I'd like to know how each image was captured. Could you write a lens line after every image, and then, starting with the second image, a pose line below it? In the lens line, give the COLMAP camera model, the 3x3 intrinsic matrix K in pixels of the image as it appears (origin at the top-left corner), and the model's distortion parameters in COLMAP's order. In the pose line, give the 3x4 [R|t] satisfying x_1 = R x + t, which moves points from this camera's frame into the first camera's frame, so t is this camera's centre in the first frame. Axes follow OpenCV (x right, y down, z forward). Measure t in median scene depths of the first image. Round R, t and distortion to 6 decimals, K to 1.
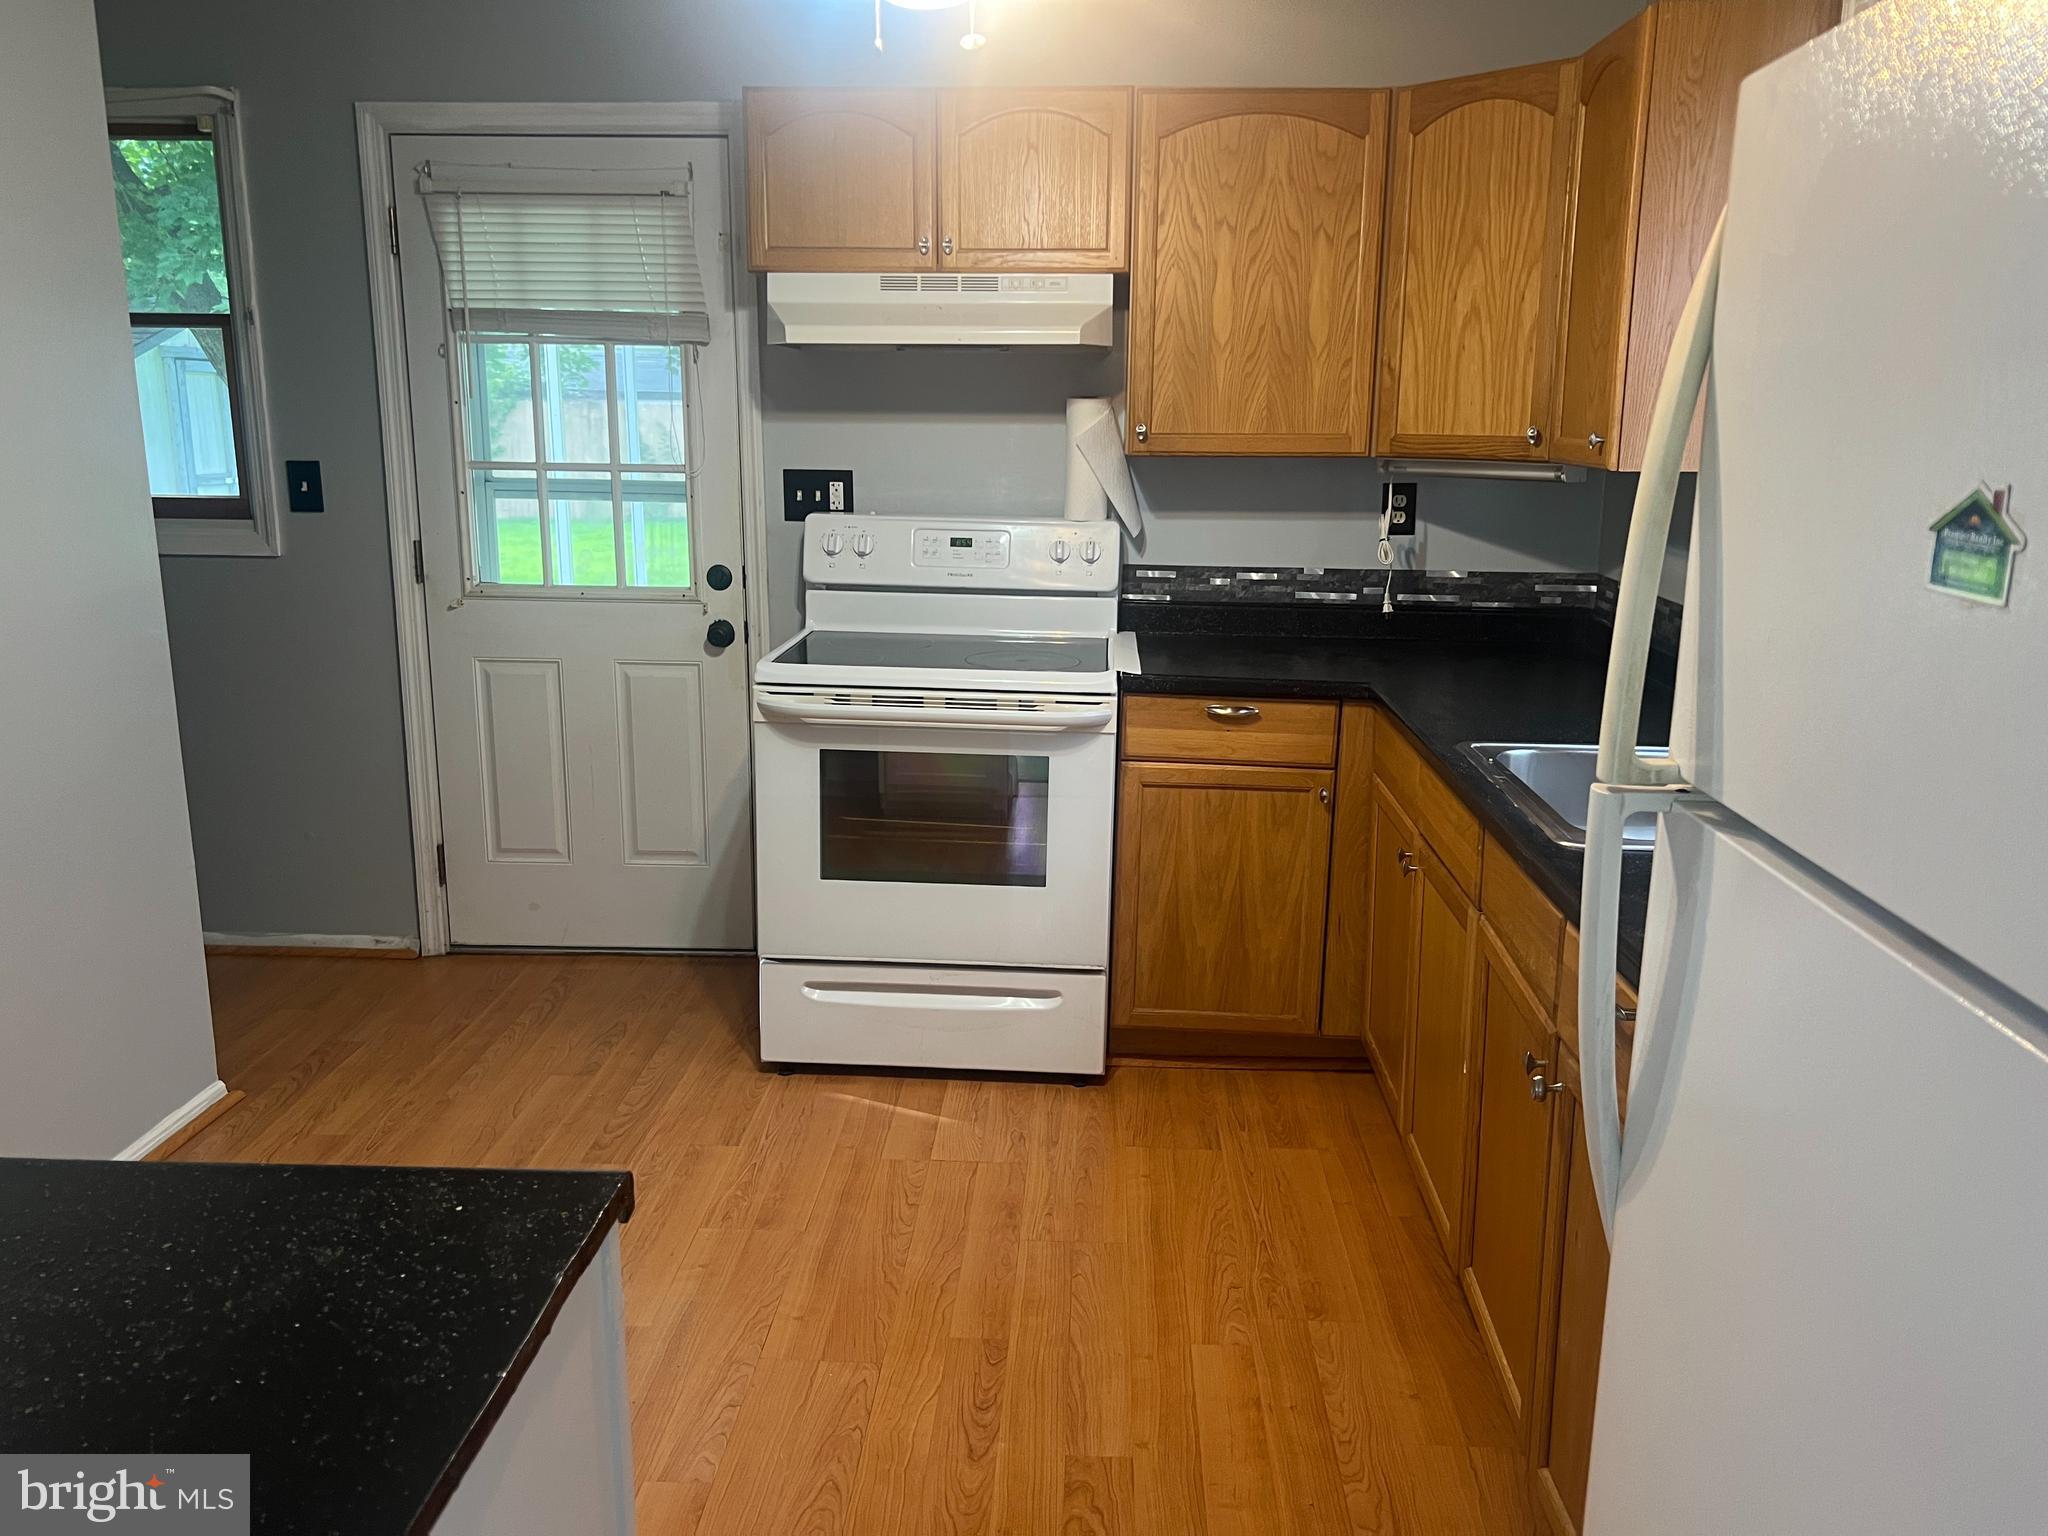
lens RADIAL K [[1555.1, 0, 1028.9], [0, 1555.1, 739.3], [0, 0, 1]] dist [0.149042, -0.363505]
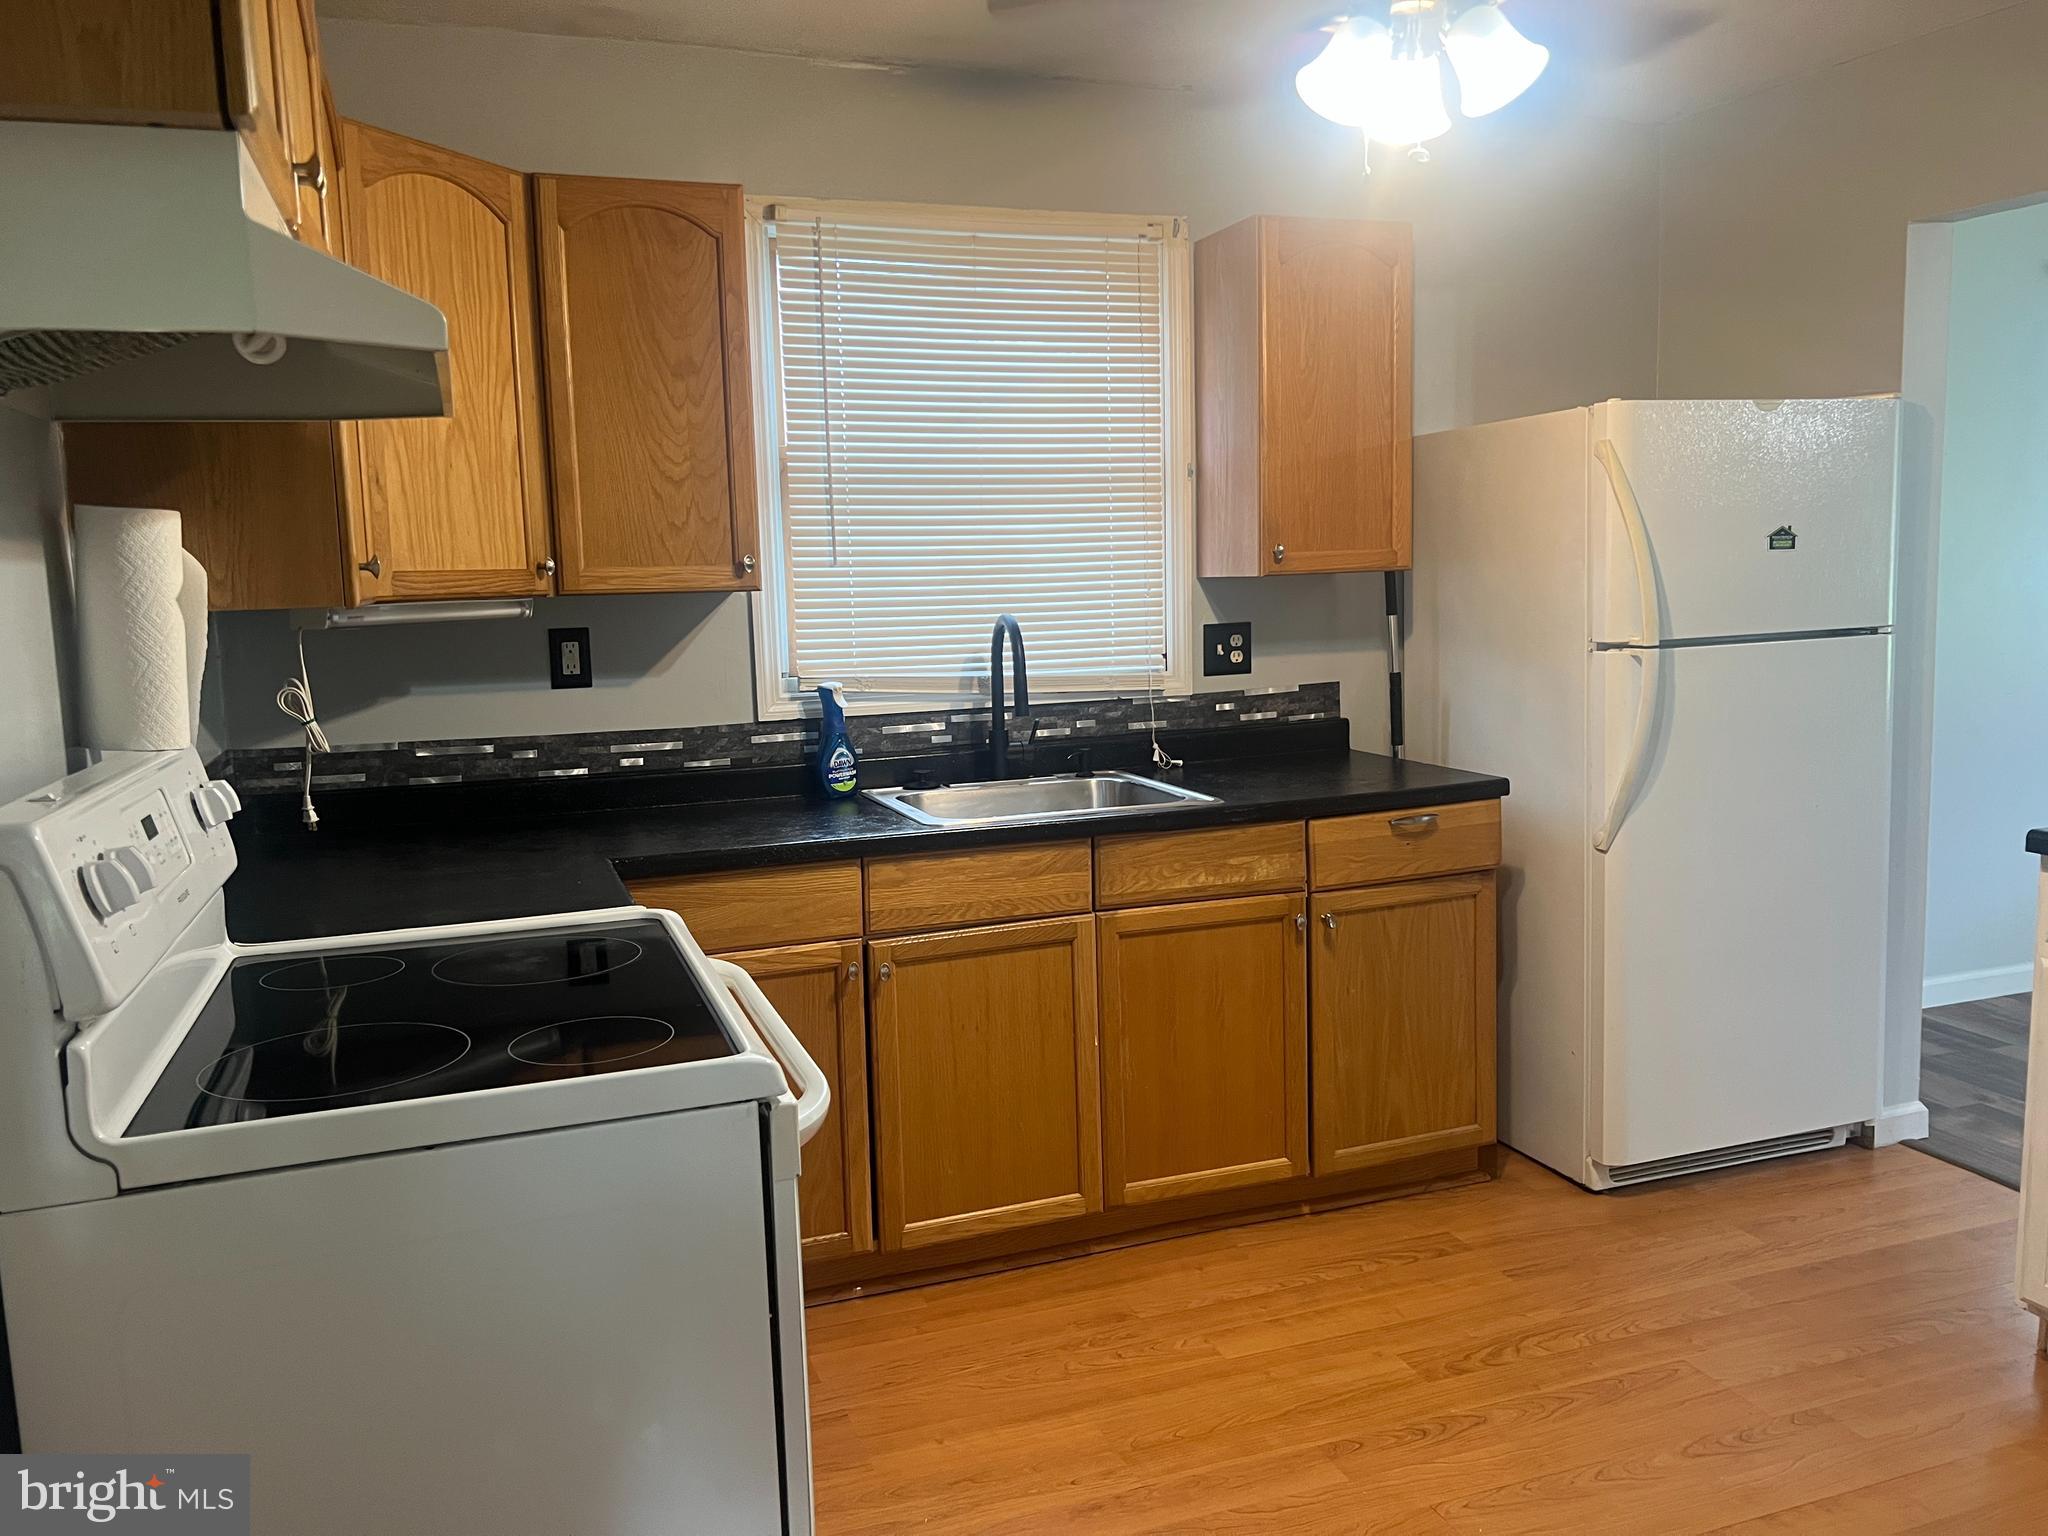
lens RADIAL K [[1533.2, 0, 1024.7], [0, 1533.2, 720.6], [0, 0, 1]] dist [0.005957, -0.003246]
pose [[-0.385860, -0.089236, 0.918232, -0.569446], [0.215004, 0.959206, 0.183567, -0.195299], [-0.897154, 0.268254, -0.350933, 1.006166]]
